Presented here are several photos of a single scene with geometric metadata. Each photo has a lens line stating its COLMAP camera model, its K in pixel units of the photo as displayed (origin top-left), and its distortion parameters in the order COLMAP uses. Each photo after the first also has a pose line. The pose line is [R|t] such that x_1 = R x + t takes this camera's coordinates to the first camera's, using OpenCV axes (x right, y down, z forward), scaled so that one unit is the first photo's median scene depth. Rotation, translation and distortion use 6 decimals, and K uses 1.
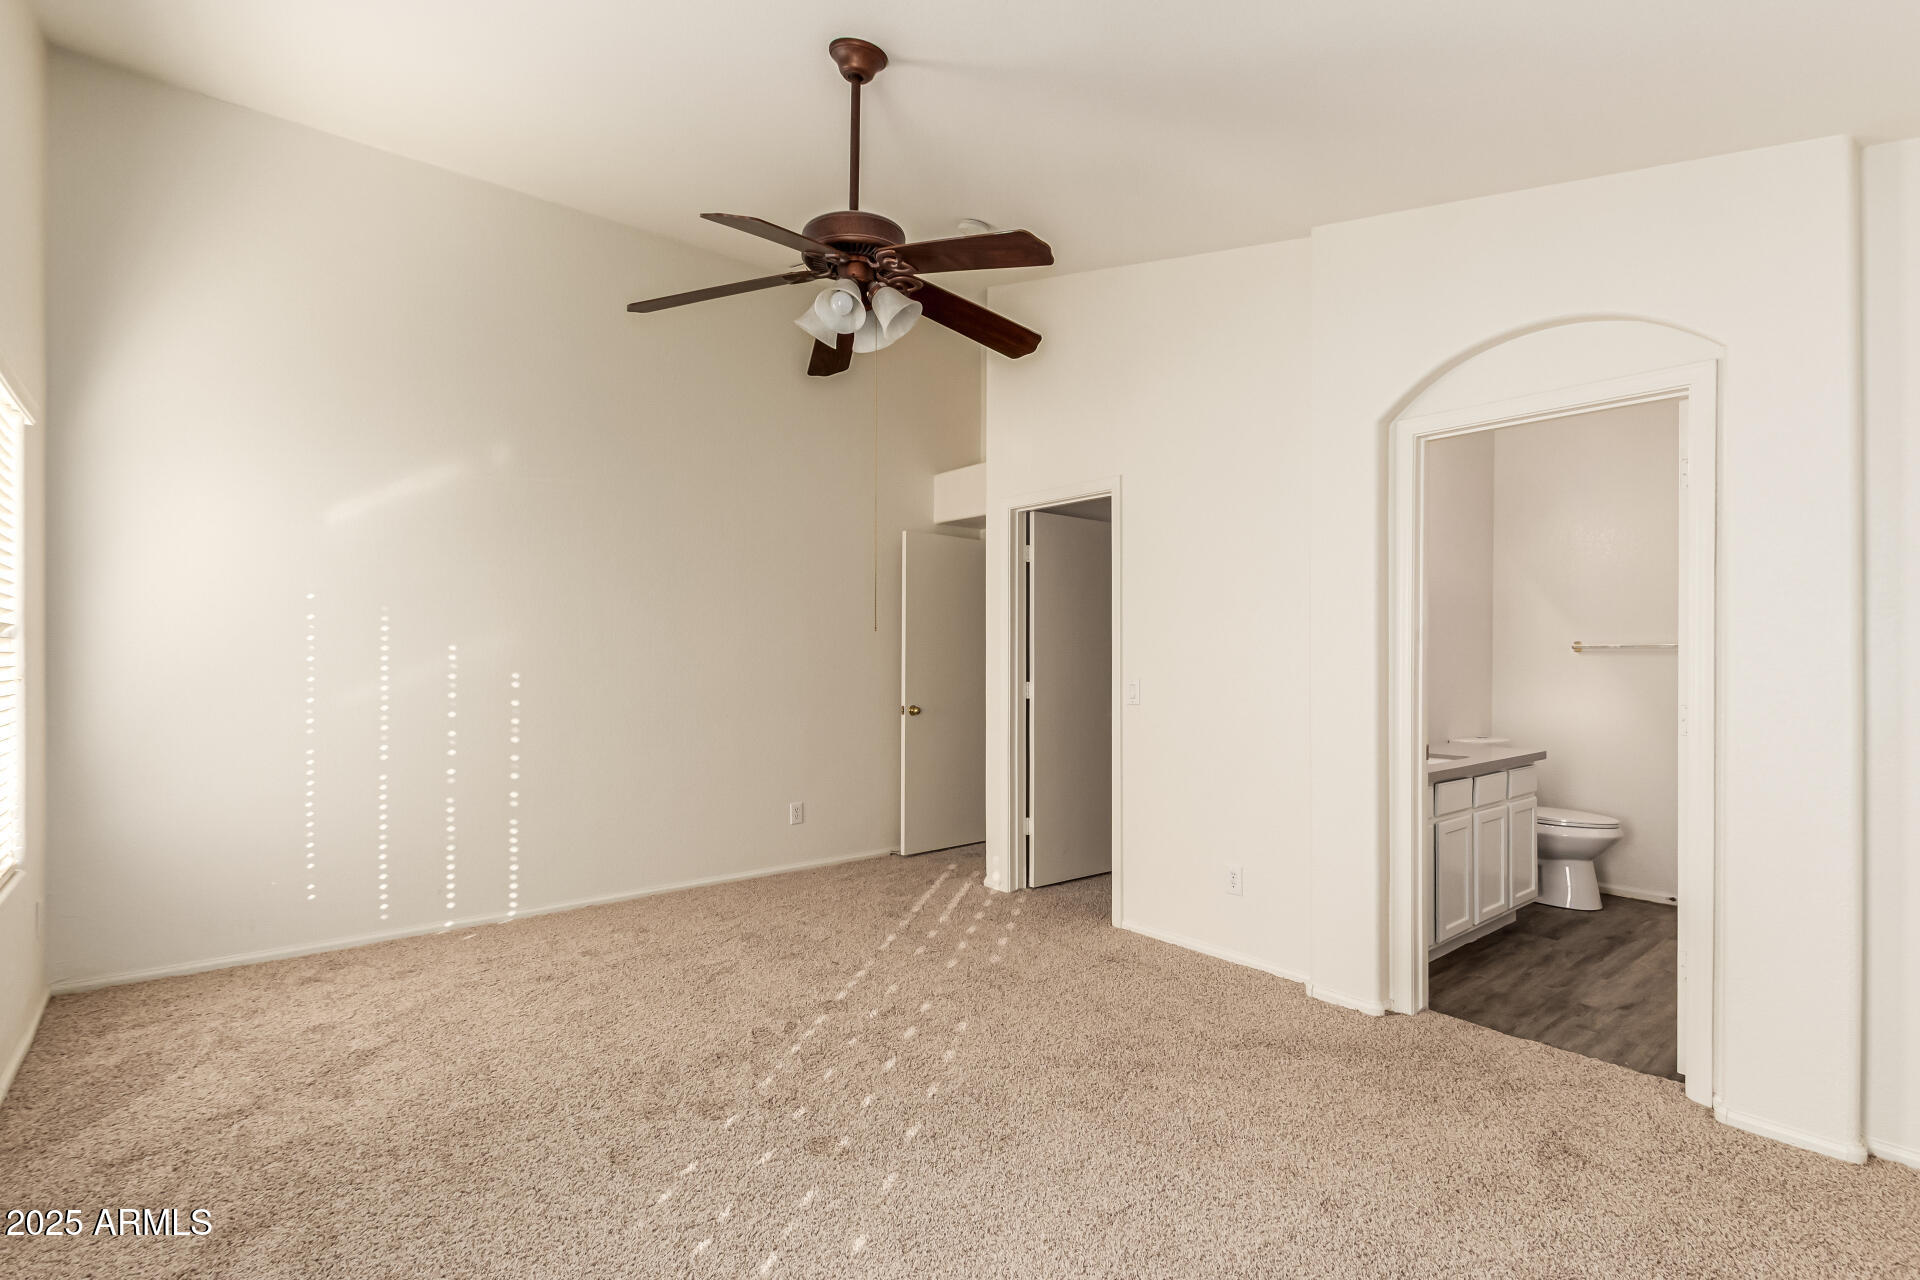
lens RADIAL K [[900.3, 0, 964.3], [0, 900.3, 646.5], [0, 0, 1]] dist [0.002553, 0.000325]
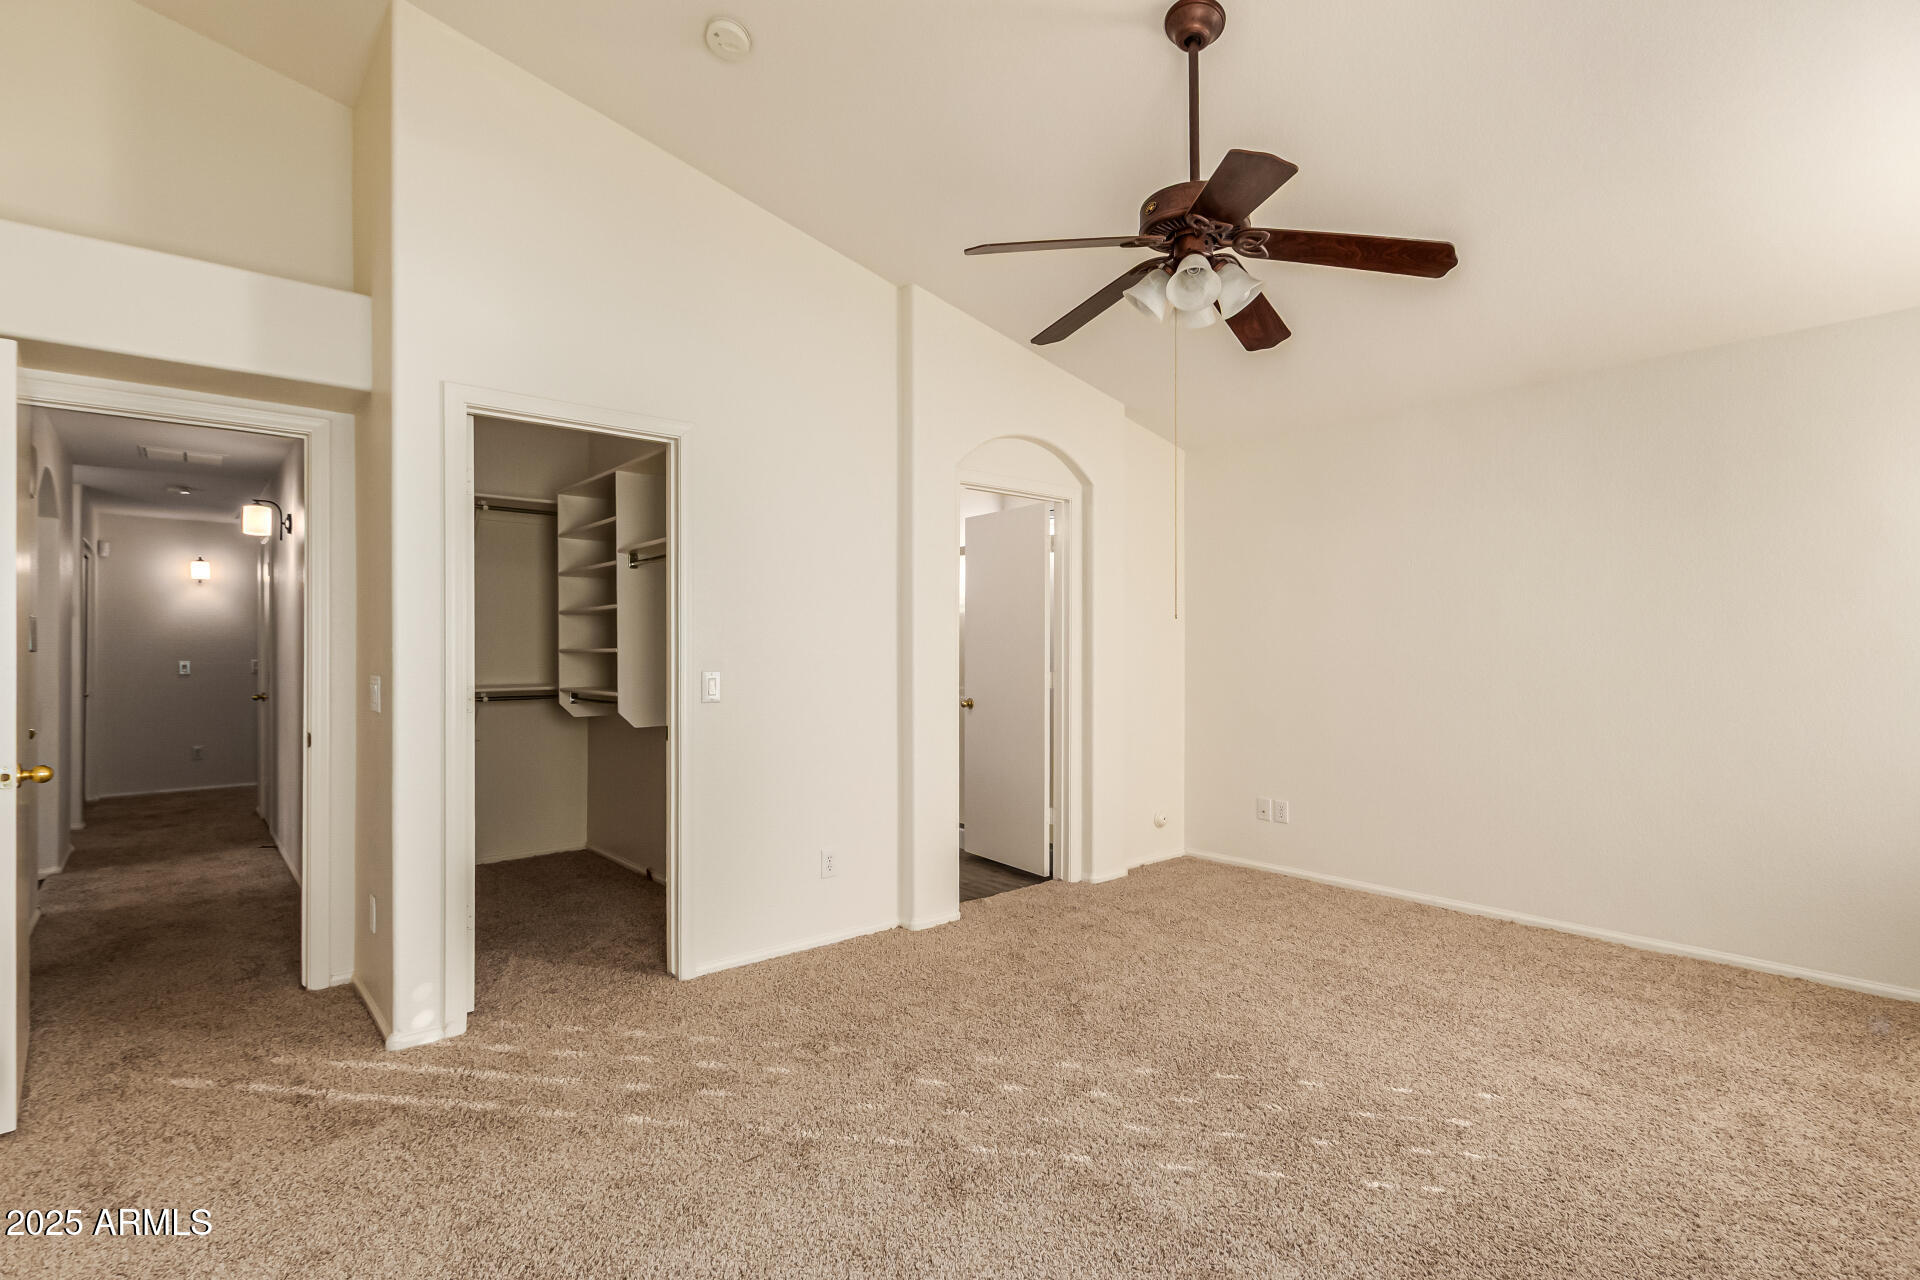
lens RADIAL K [[900.3, 0, 964.4], [0, 900.3, 647.4], [0, 0, 1]] dist [0.002553, 0.000325]
pose [[-0.013495, 0.004594, 0.999898, -0.643672], [-0.002852, 0.999985, -0.004633, 0.011174], [-0.999905, -0.002914, -0.013482, 0.743852]]
